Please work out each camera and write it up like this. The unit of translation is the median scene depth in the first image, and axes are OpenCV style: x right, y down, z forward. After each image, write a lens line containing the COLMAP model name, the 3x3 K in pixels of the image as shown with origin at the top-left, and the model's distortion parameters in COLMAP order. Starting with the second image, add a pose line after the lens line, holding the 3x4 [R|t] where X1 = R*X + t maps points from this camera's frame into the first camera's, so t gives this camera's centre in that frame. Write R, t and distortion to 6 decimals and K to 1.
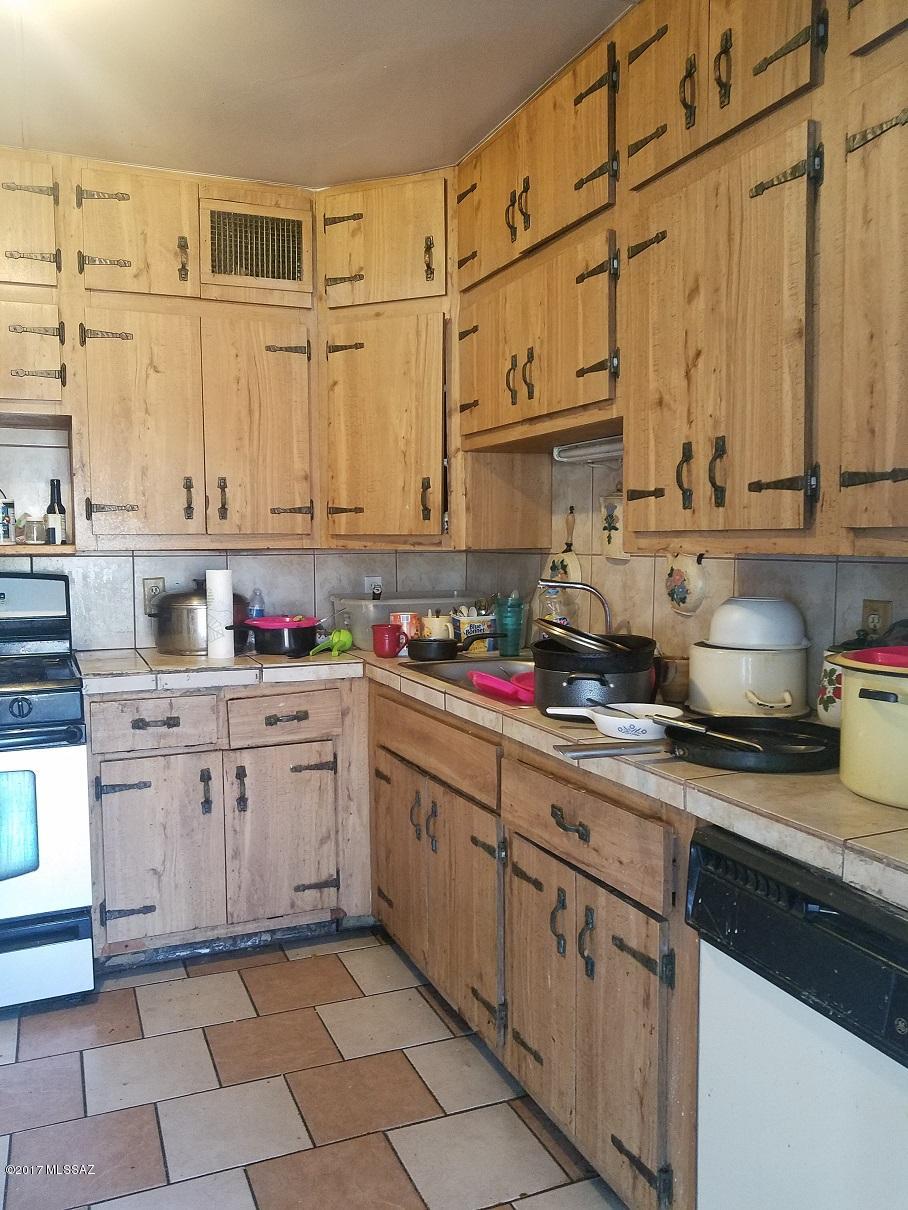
lens RADIAL K [[959.2, 0, 424.8], [0, 959.2, 602.2], [0, 0, 1]] dist [0.015501, -0.023210]
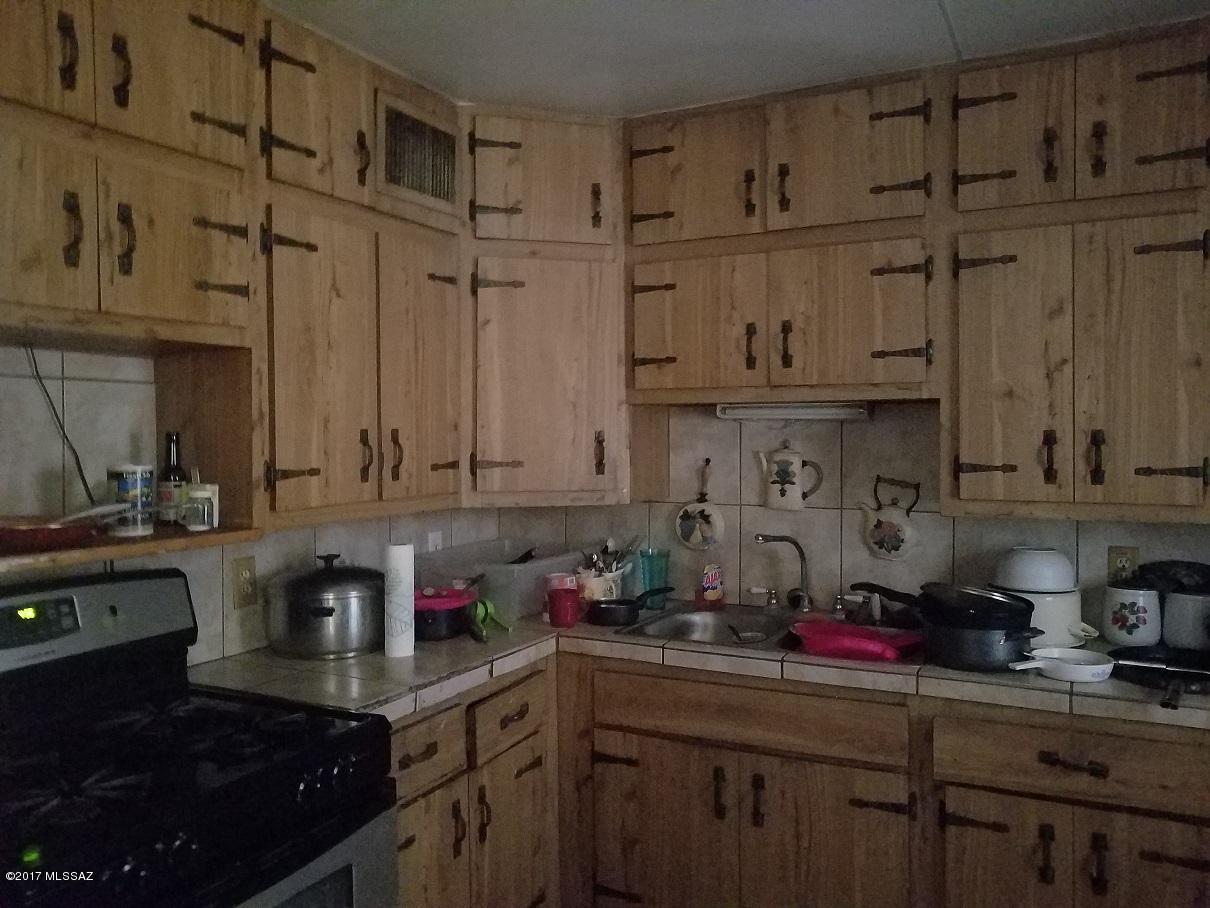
lens RADIAL K [[959.2, 0, 565.5], [0, 959.2, 432.4], [0, 0, 1]] dist [0.015501, -0.023210]
pose [[0.760471, -0.003166, 0.649365, -0.662804], [0.044320, 0.997909, -0.047038, -0.087844], [-0.647858, 0.064551, 0.759021, 0.309017]]
